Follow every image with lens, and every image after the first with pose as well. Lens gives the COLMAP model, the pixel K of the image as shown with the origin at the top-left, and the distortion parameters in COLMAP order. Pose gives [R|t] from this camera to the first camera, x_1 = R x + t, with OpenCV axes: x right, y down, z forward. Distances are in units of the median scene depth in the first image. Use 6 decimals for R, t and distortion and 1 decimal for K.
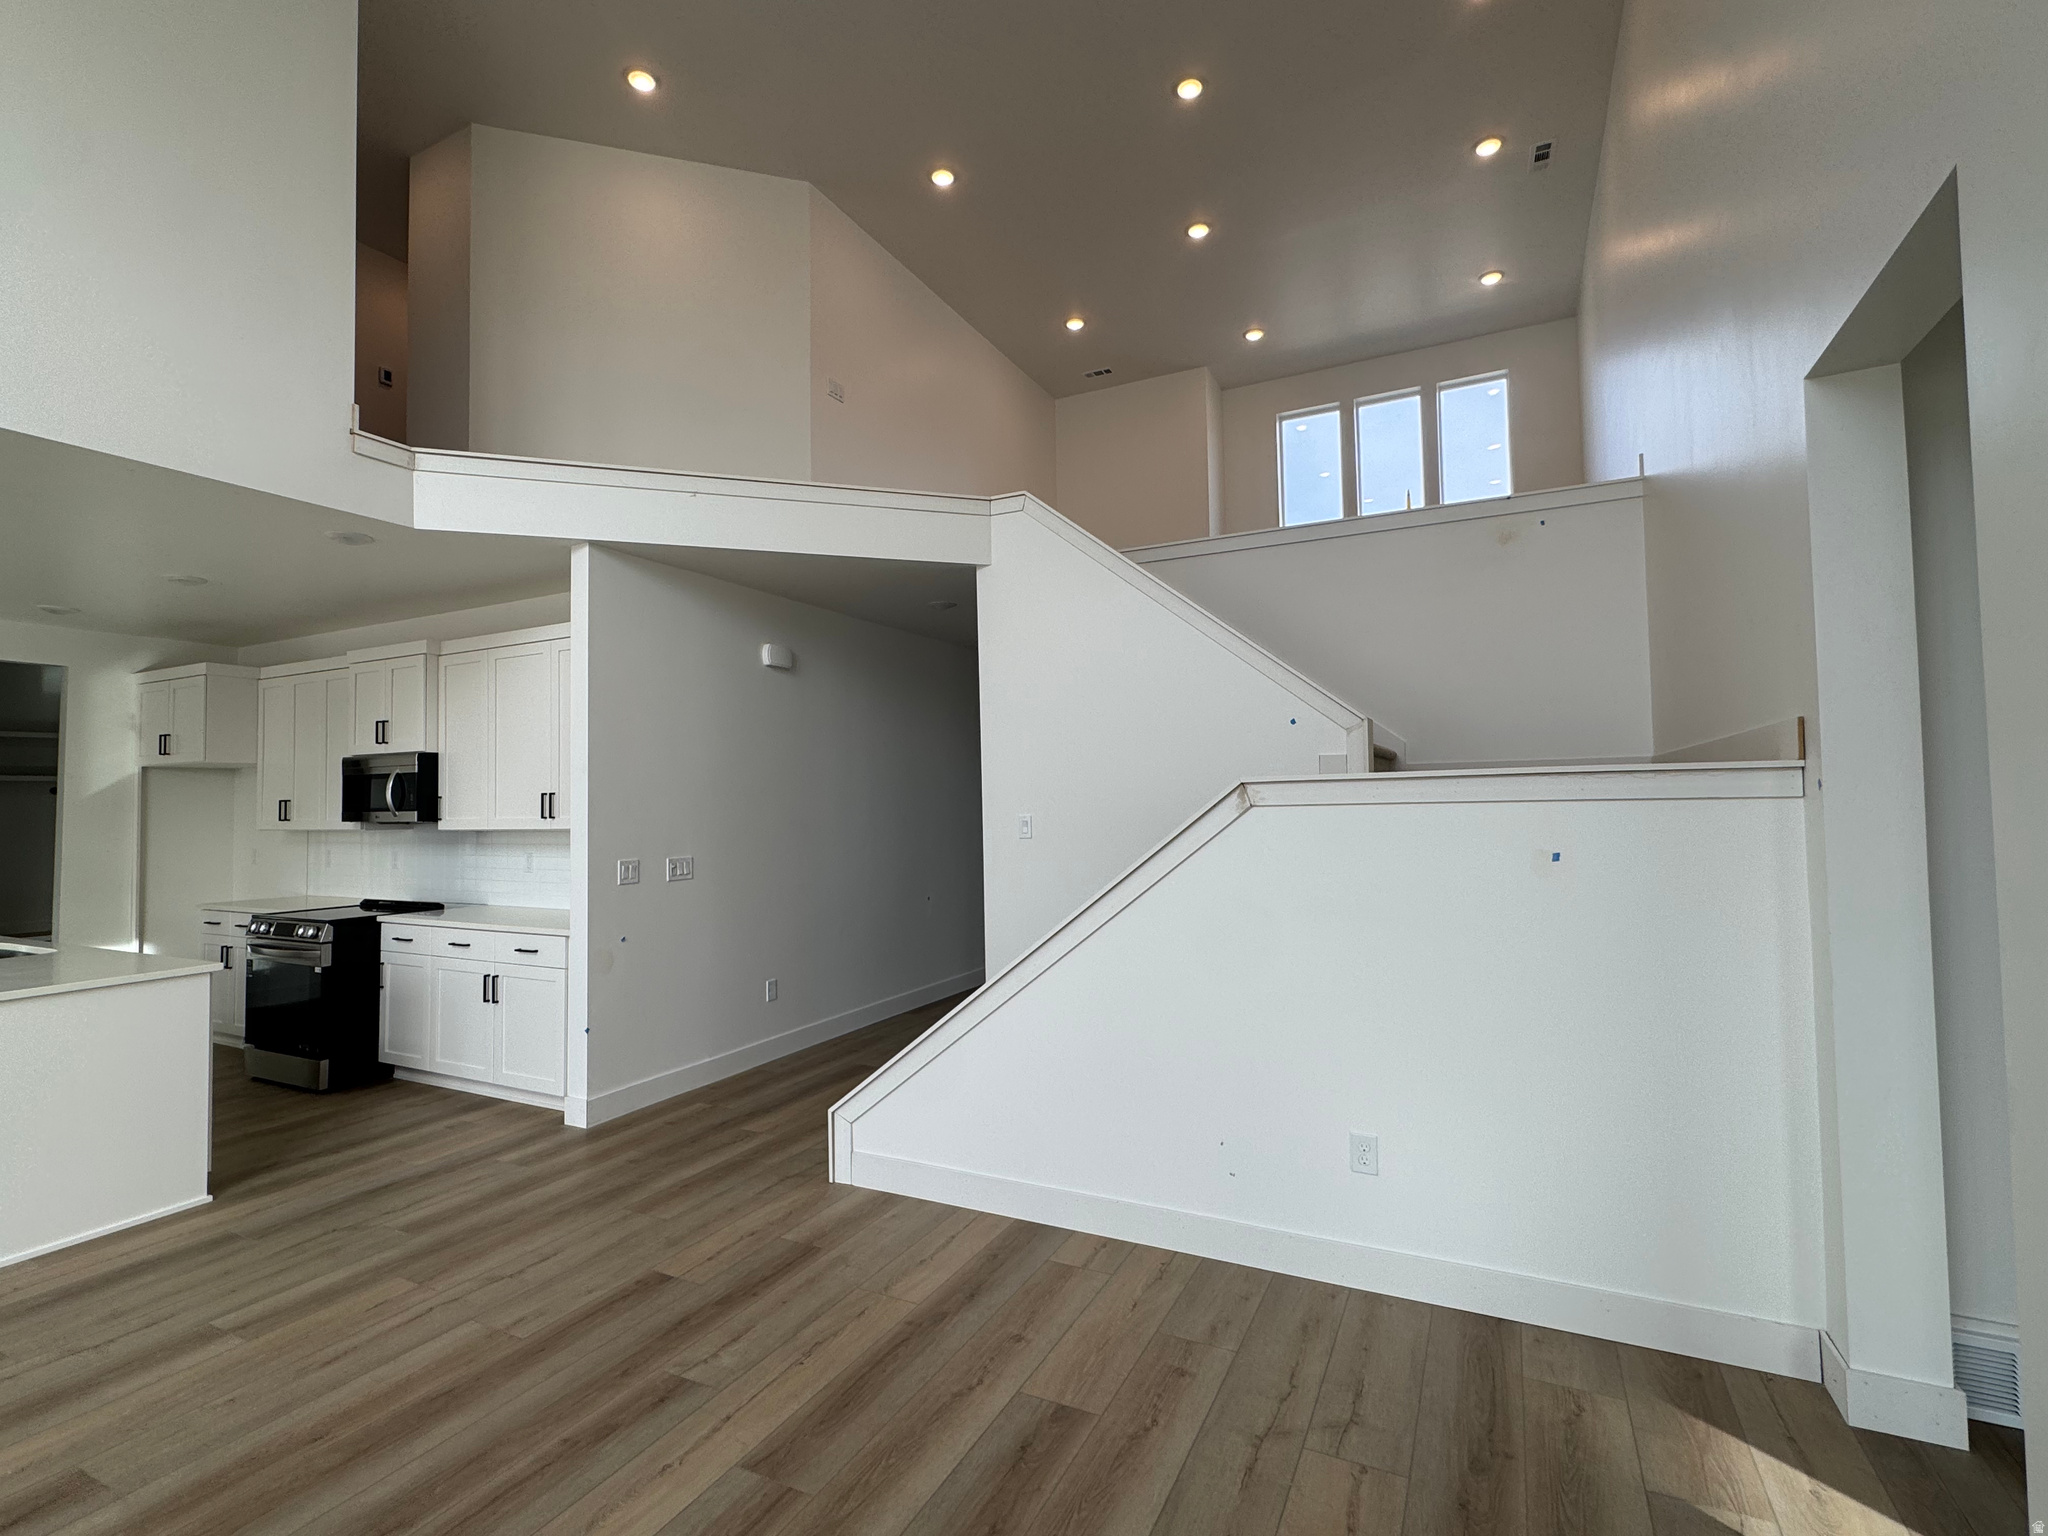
lens RADIAL K [[951.9, 0, 1024.0], [0, 951.9, 768.0], [0, 0, 1]] dist [-0.001193, 0.000440]
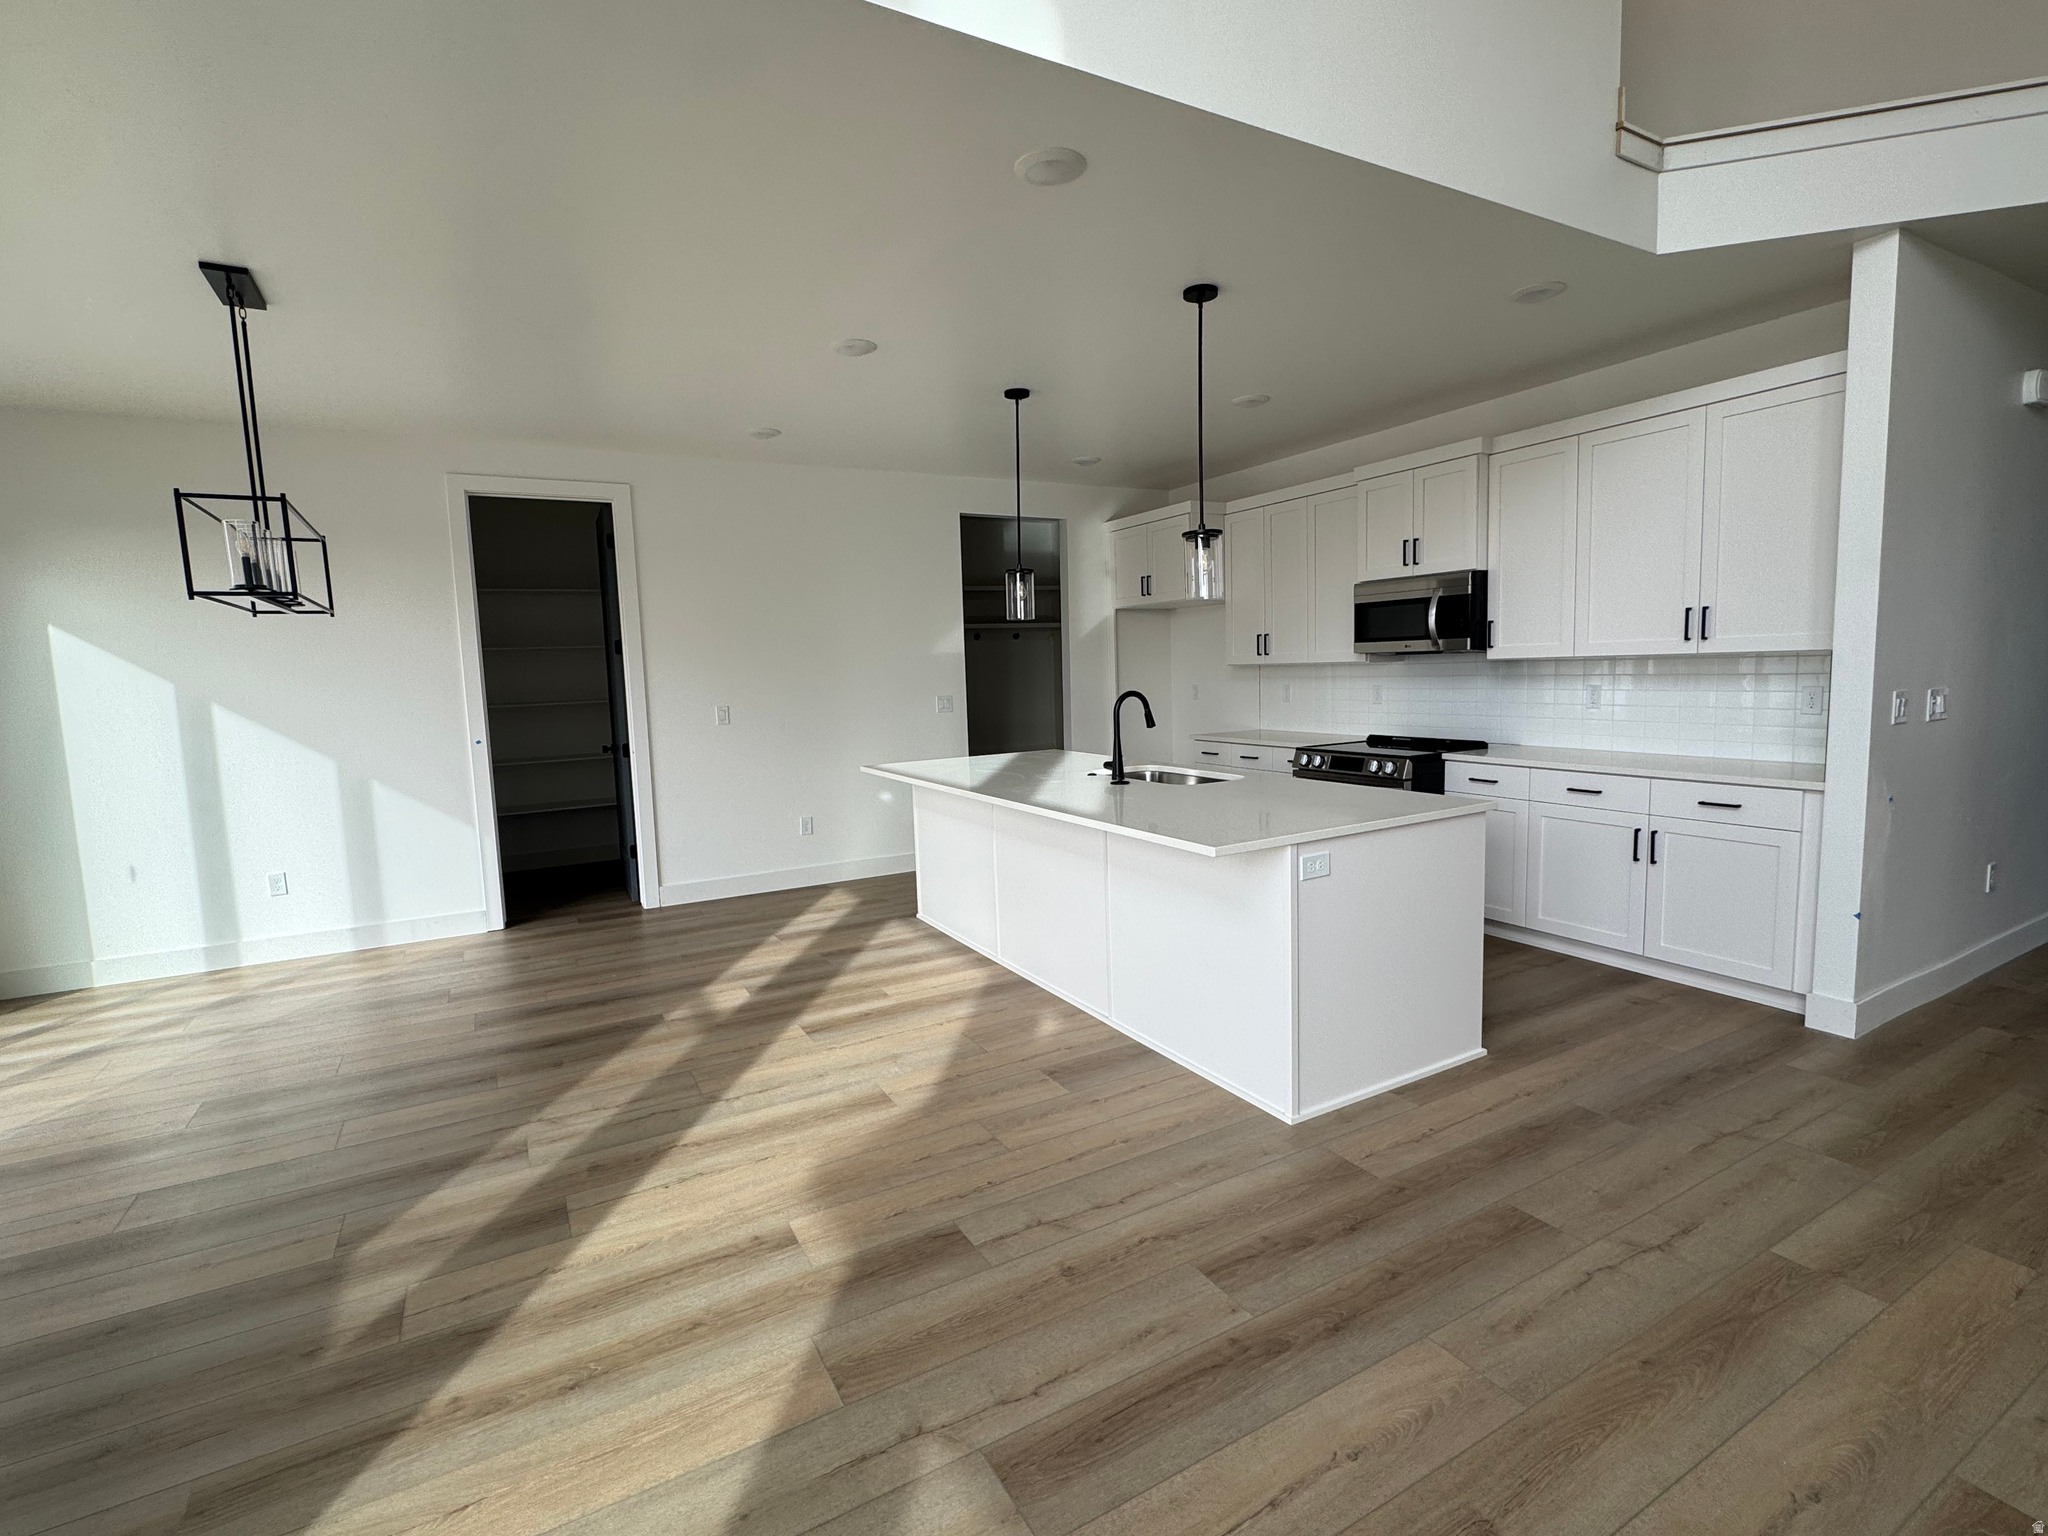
lens RADIAL K [[951.9, 0, 1024.0], [0, 951.9, 768.0], [0, 0, 1]] dist [-0.001193, 0.000440]
pose [[0.827186, 0.047968, -0.559877, -0.496599], [0.042141, 0.988249, 0.146930, 0.018158], [0.560345, -0.145133, 0.815444, 0.026095]]
